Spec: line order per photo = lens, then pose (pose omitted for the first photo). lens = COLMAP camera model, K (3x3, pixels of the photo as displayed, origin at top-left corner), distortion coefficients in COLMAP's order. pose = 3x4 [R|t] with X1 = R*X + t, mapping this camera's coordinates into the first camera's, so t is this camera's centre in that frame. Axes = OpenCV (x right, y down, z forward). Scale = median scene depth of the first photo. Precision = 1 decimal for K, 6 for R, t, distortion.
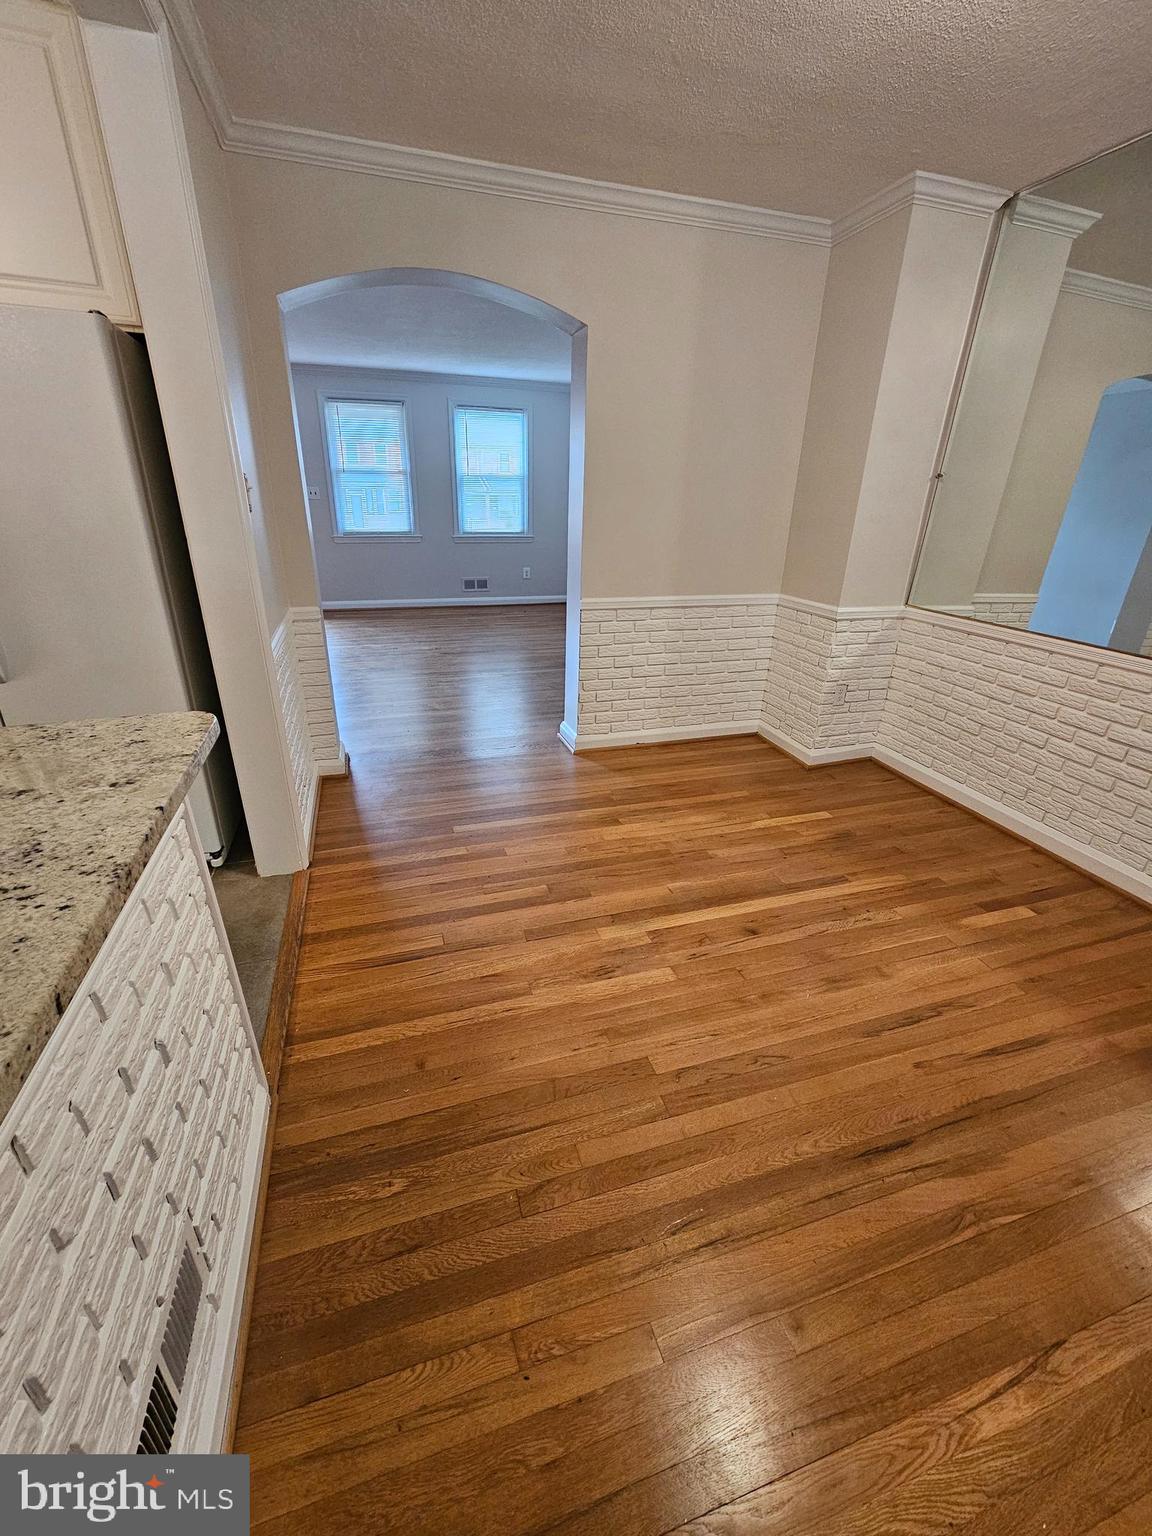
lens RADIAL K [[625.8, 0, 576.0], [0, 625.8, 768.0], [0, 0, 1]] dist [-0.003327, -0.000003]
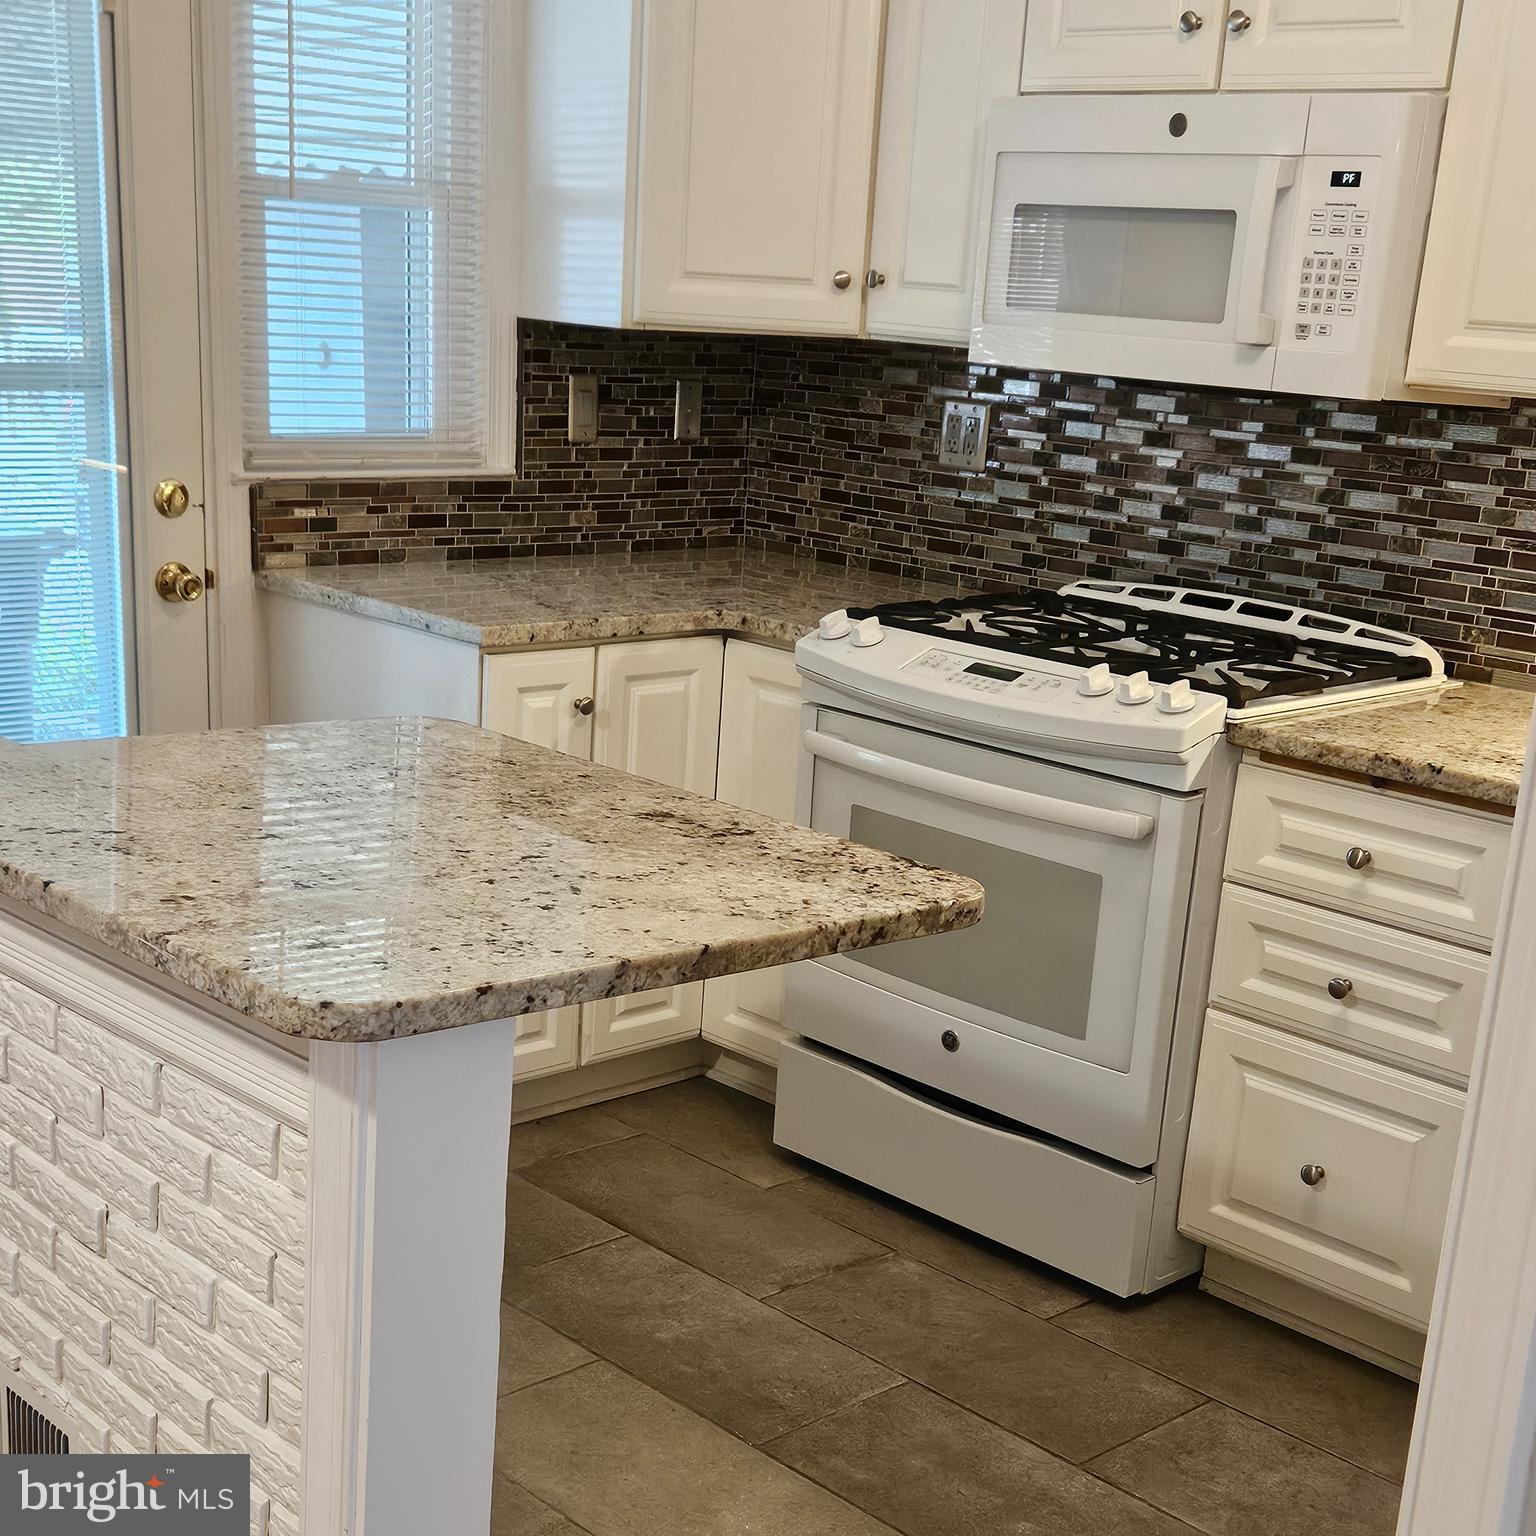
lens RADIAL K [[2276.6, 0, 767.6], [0, 2276.6, 1048.7], [0, 0, 1]] dist [0.106520, -0.111121]
pose [[-0.896920, 0.075296, -0.435735, -0.073294], [-0.244232, 0.737105, 0.630101, -0.453385], [0.368626, 0.671571, -0.642734, 0.866236]]
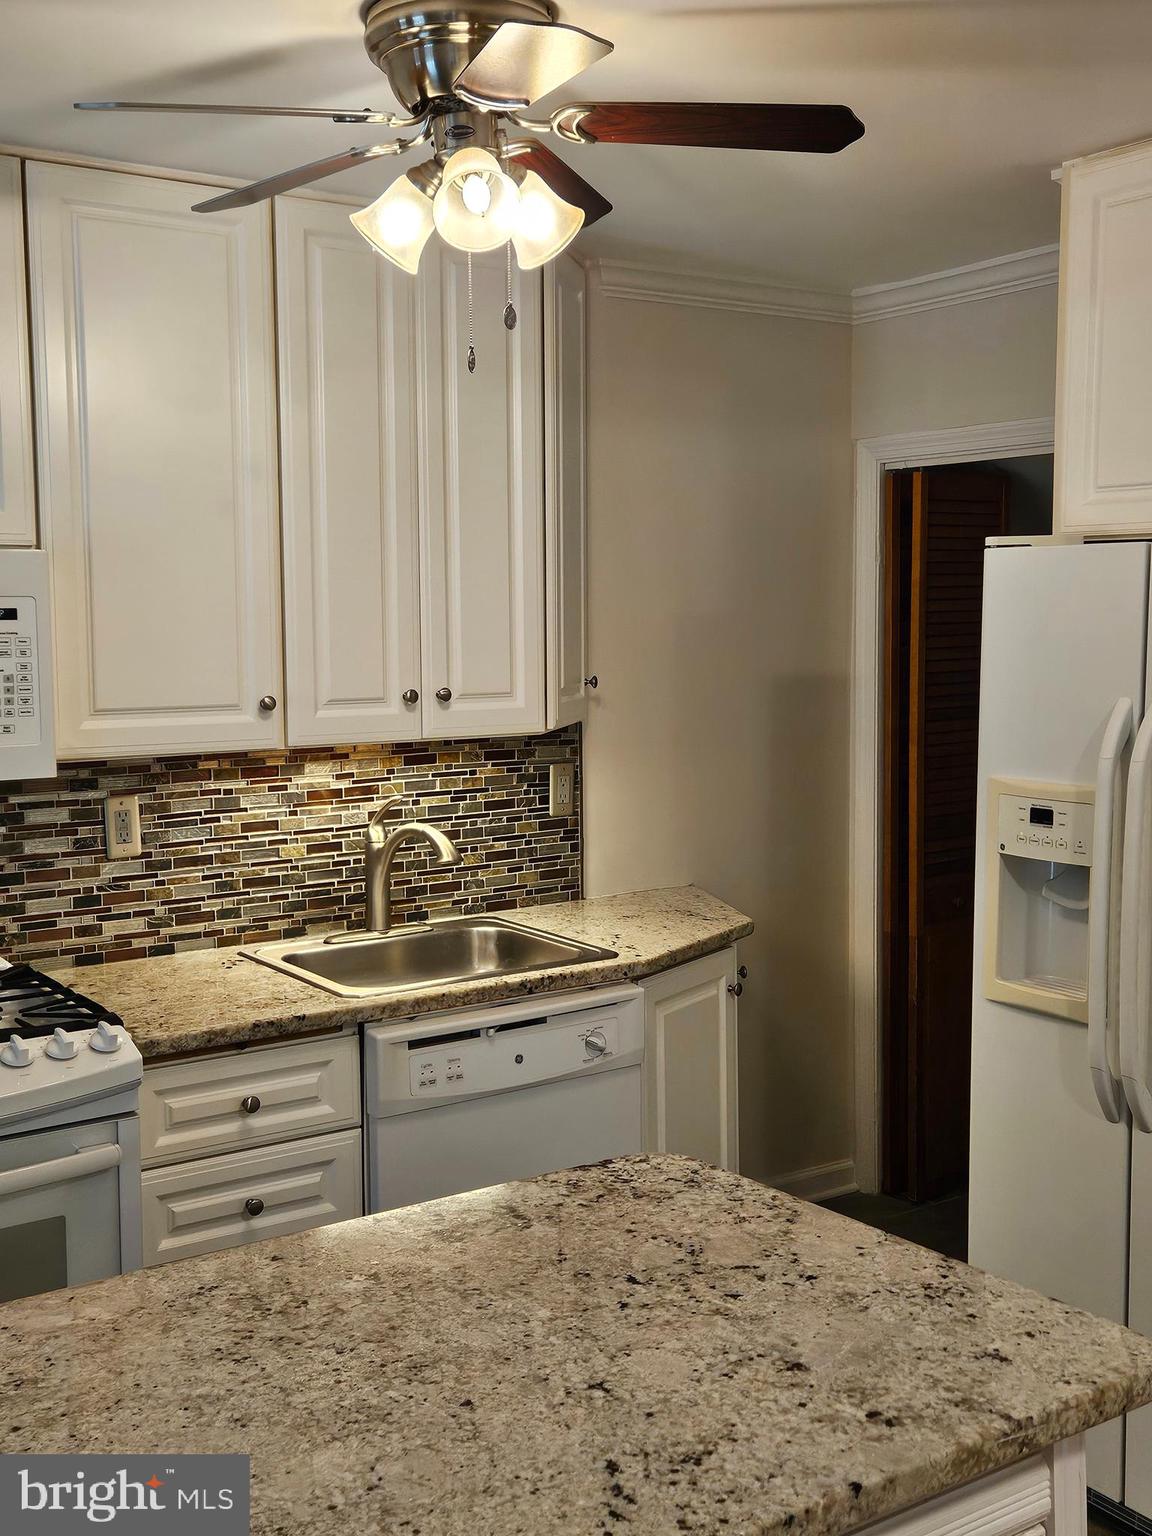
lens RADIAL K [[1688.8, 0, 568.2], [0, 1688.8, 768.6], [0, 0, 1]] dist [0.064331, -0.010685]
pose [[0.284497, 0.067847, -0.956273, 0.234959], [-0.370418, 0.927805, -0.044374, -0.117994], [0.884224, 0.366845, 0.289090, -0.001067]]
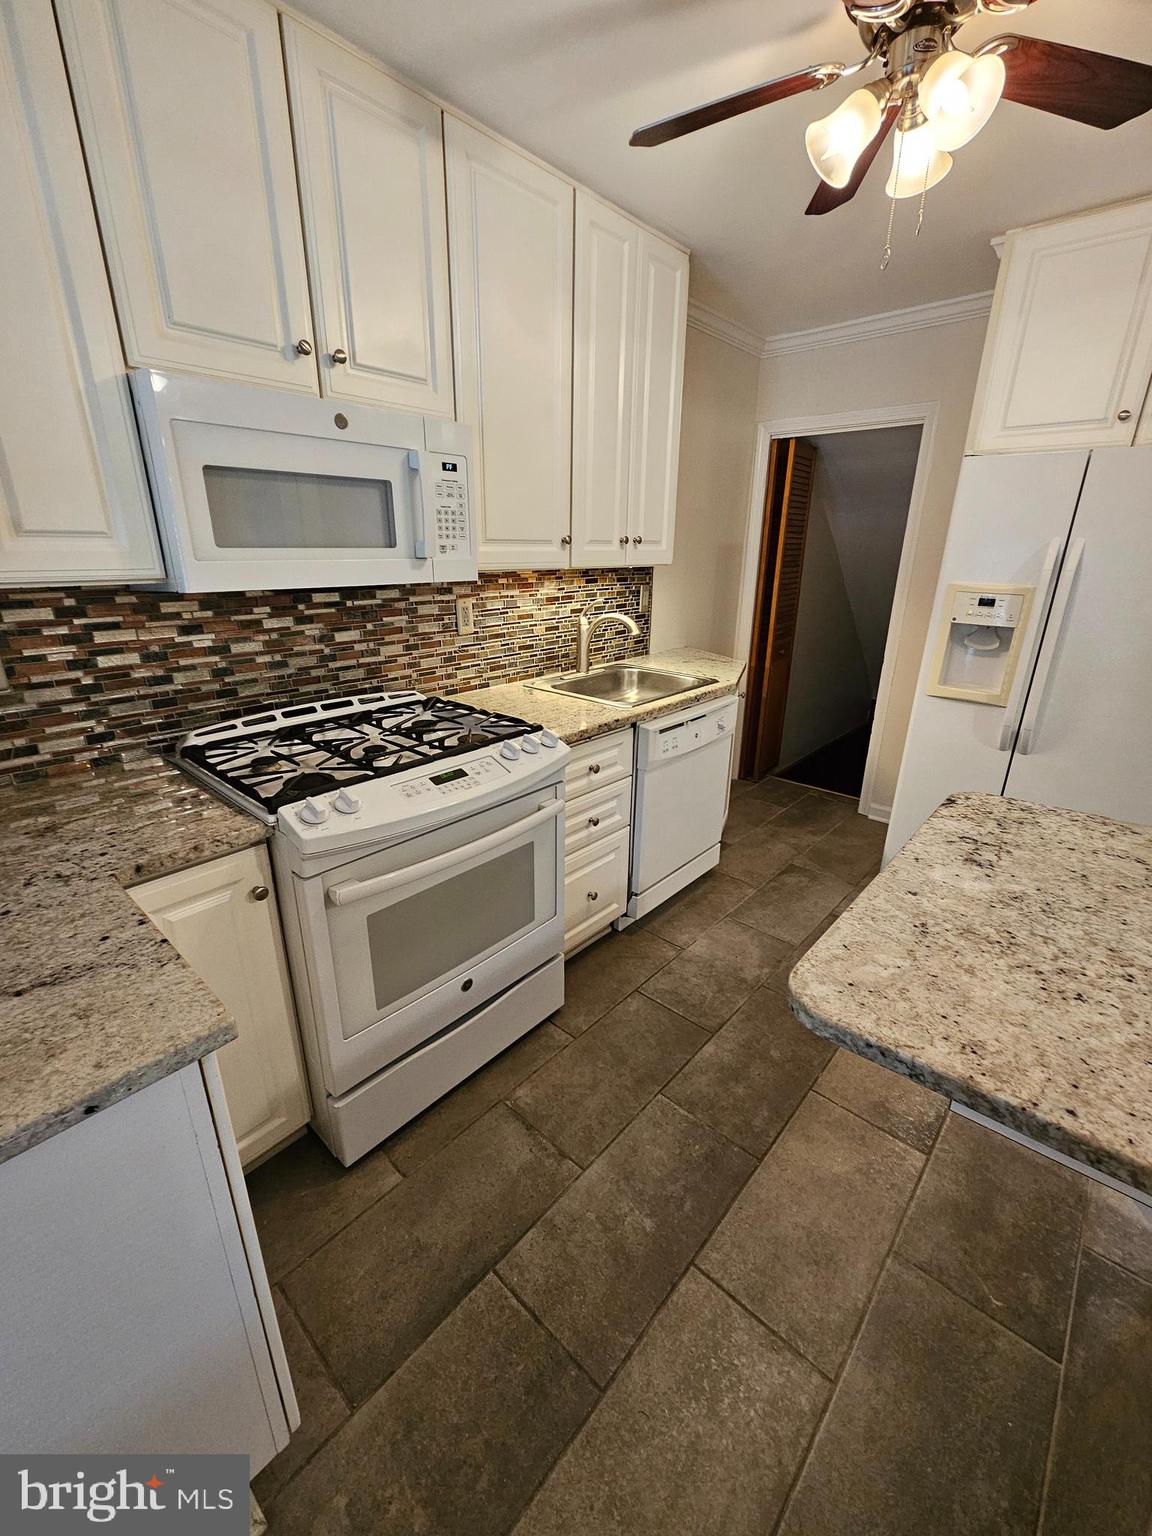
lens RADIAL K [[625.8, 0, 576.0], [0, 625.8, 768.0], [0, 0, 1]] dist [-0.003327, -0.000003]
pose [[0.507357, 0.274709, -0.816776, -0.248073], [-0.342825, 0.933937, 0.101161, 0.036036], [0.790607, 0.228686, 0.568017, -0.210482]]
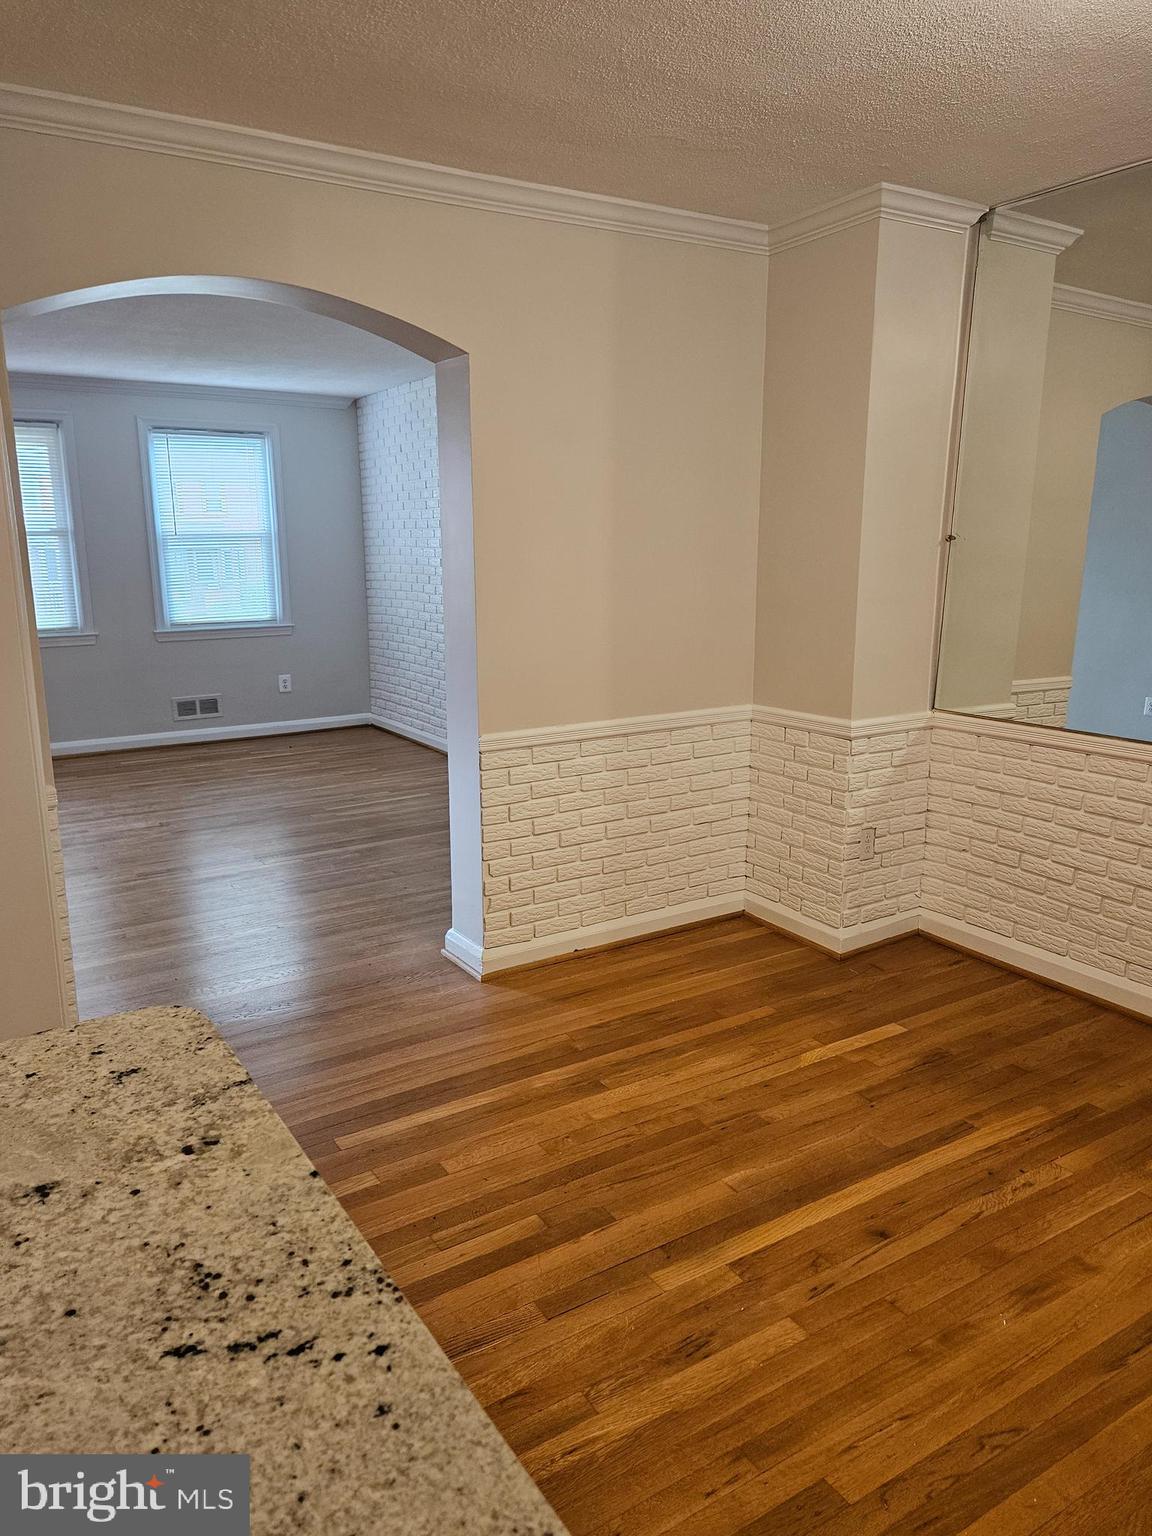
lens RADIAL K [[1057.7, 0, 569.2], [0, 1057.7, 773.6], [0, 0, 1]] dist [0.079228, -0.065902]
pose [[0.968376, -0.081993, 0.235638, -0.182015], [0.125929, 0.975954, -0.177921, -0.030982], [-0.215383, 0.201968, 0.955416, -0.055189]]
